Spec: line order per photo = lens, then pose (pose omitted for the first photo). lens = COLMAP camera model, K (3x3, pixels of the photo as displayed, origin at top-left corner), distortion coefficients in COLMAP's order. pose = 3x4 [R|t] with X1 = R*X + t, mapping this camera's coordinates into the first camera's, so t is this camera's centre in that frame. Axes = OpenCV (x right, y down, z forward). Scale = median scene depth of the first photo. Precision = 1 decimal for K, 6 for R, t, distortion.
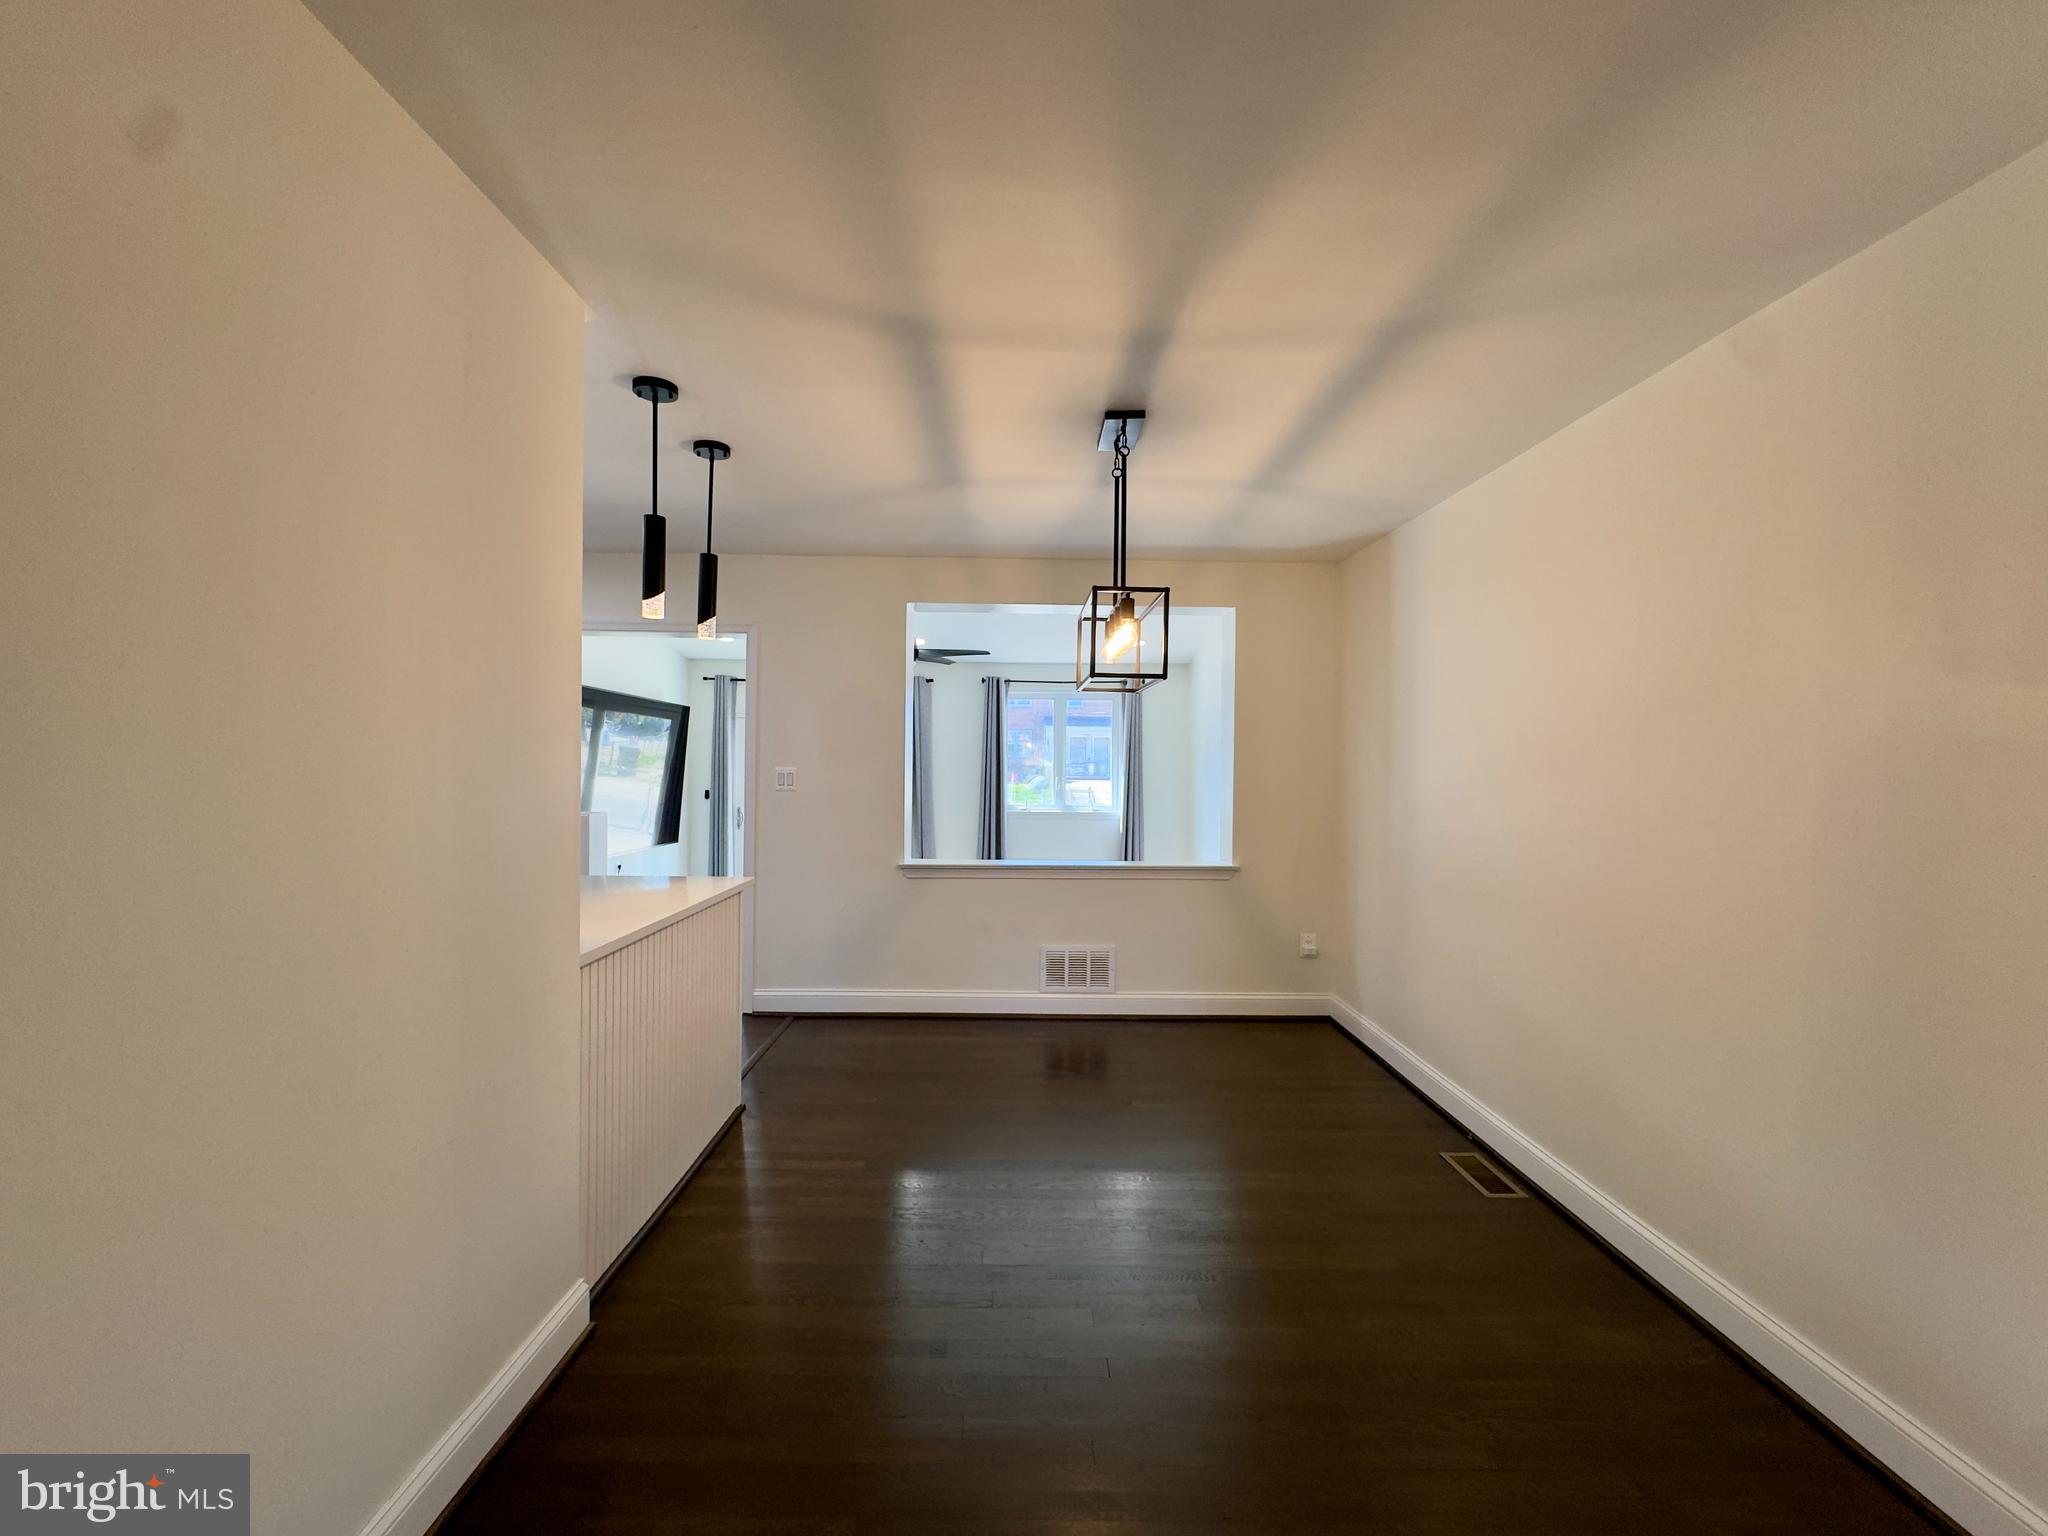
lens RADIAL K [[817.9, 0, 1062.1], [0, 817.9, 767.5], [0, 0, 1]] dist [-0.044519, 0.000082]
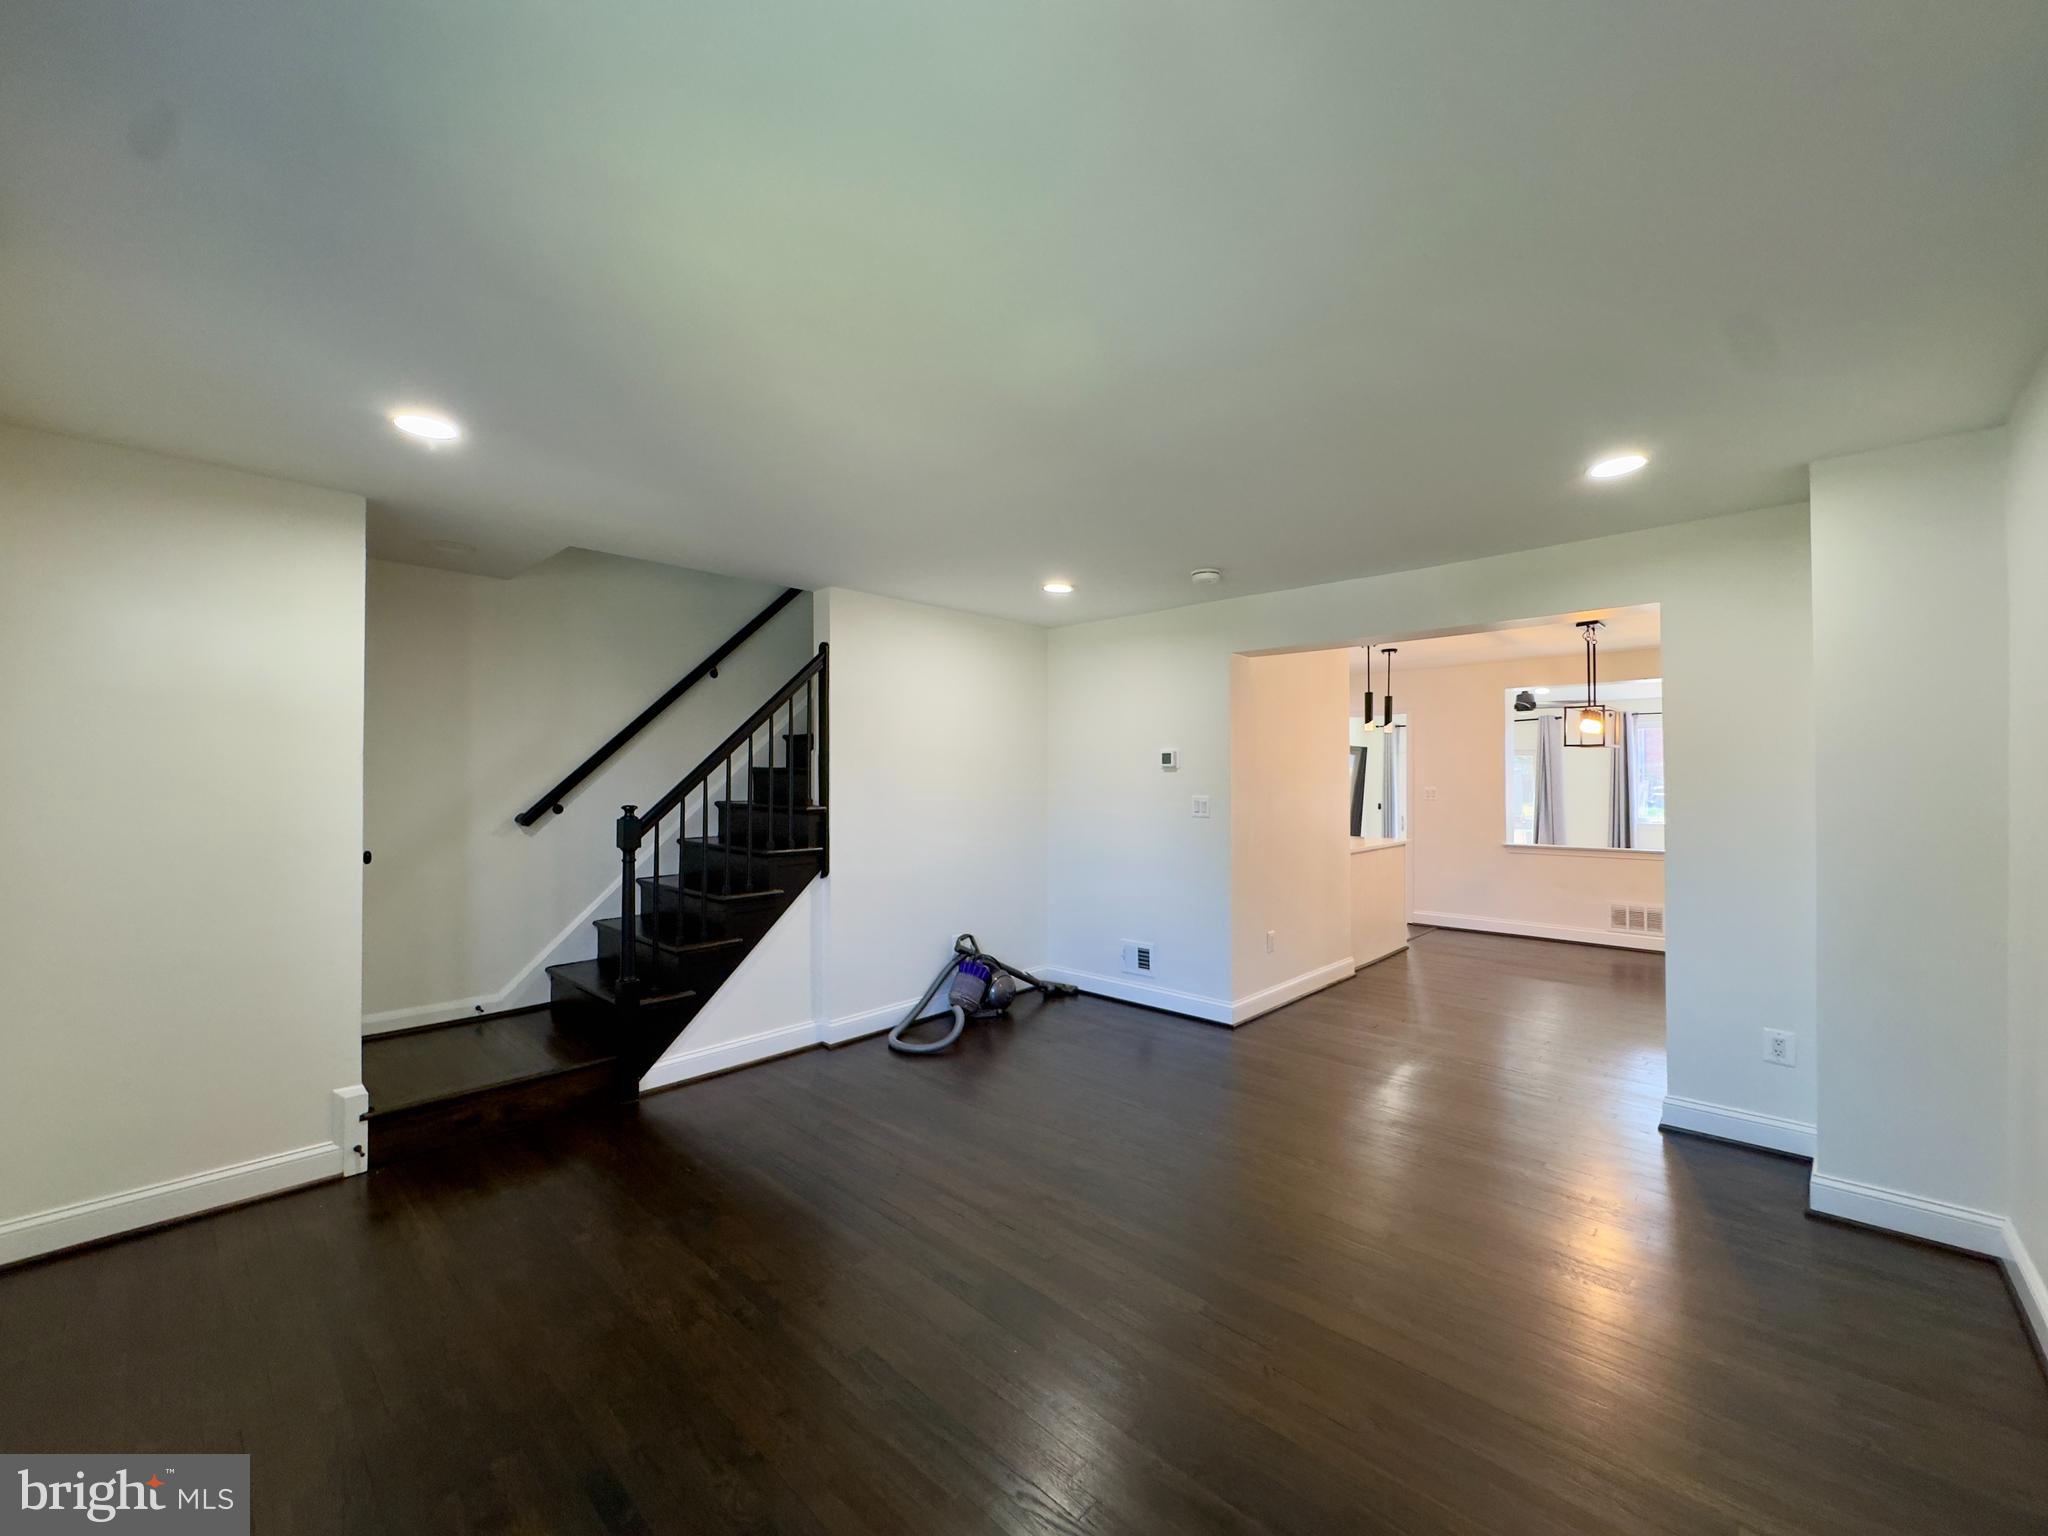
lens RADIAL K [[808.4, 0, 1024.0], [0, 808.4, 768.0], [0, 0, 1]] dist [0.010673, 0.000343]
pose [[0.687183, -0.024698, -0.726064, 0.343862], [0.006977, 0.999600, -0.027399, -0.000806], [0.726450, 0.013762, 0.687081, -0.882624]]
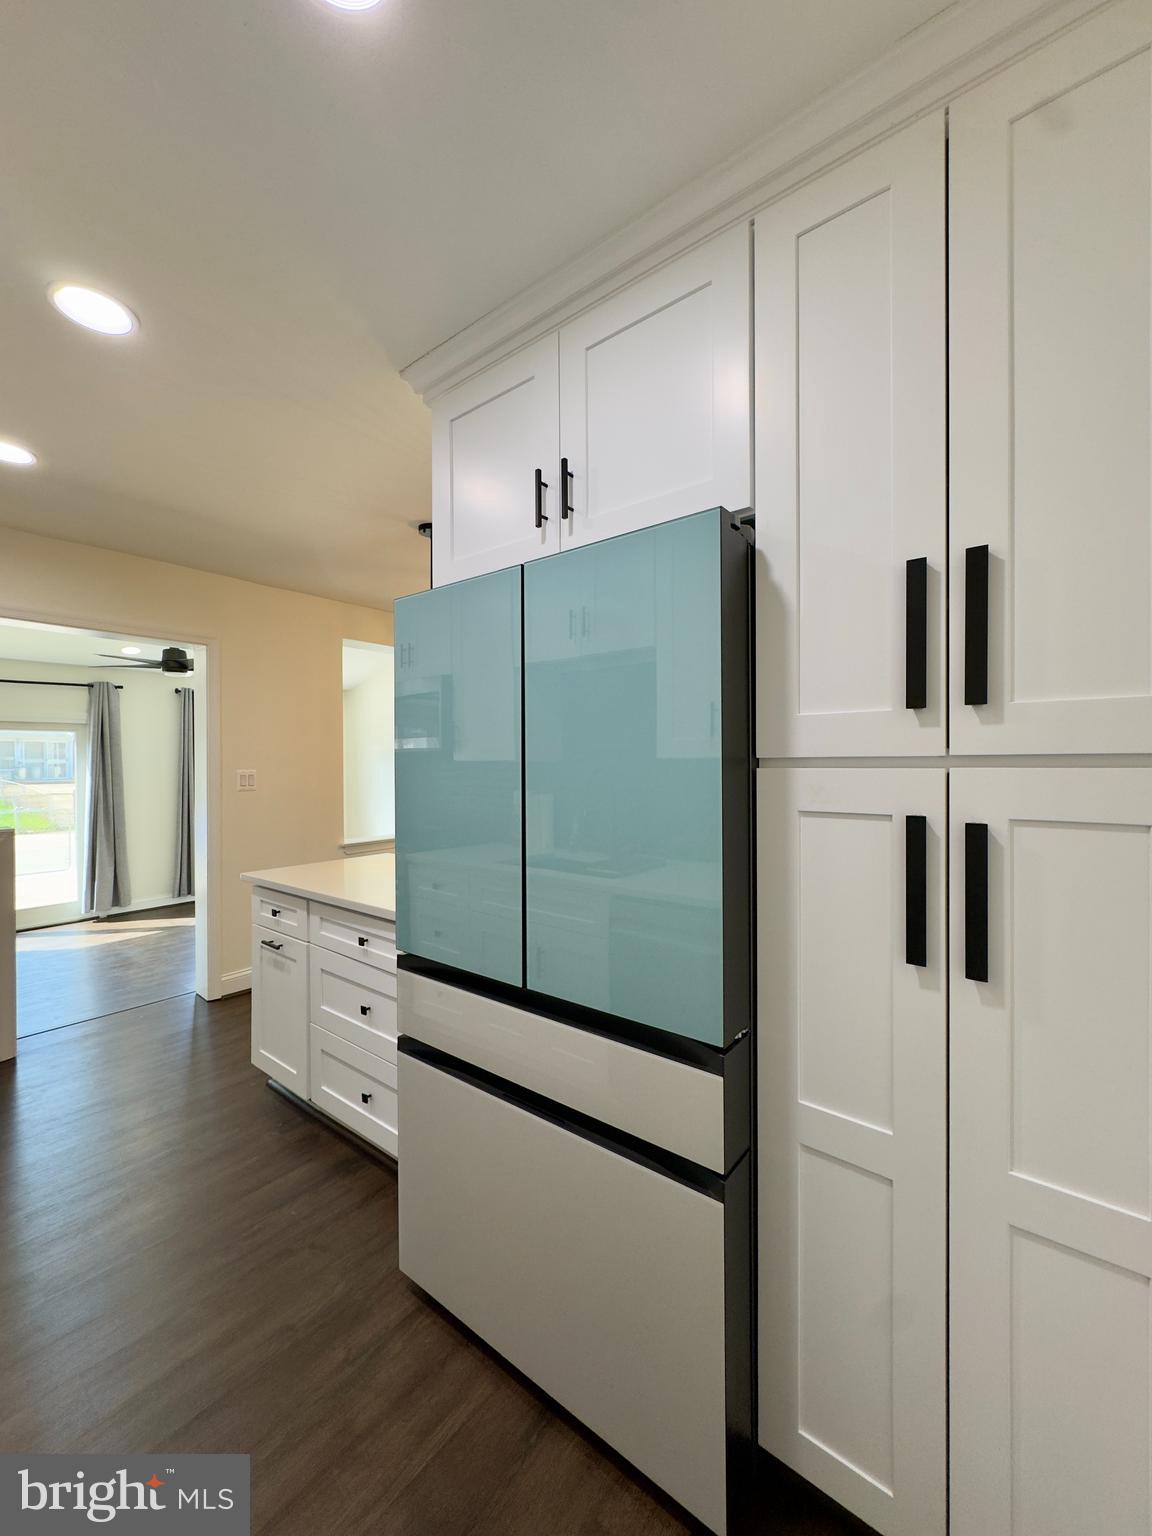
lens RADIAL K [[615.0, 0, 578.2], [0, 615.0, 768.0], [0, 0, 1]] dist [-0.000279, 0.000278]
pose [[0.669178, -0.020678, 0.742815, -0.653216], [0.018617, 0.999766, 0.011059, -0.003373], [-0.742869, 0.006428, 0.669406, 0.088163]]
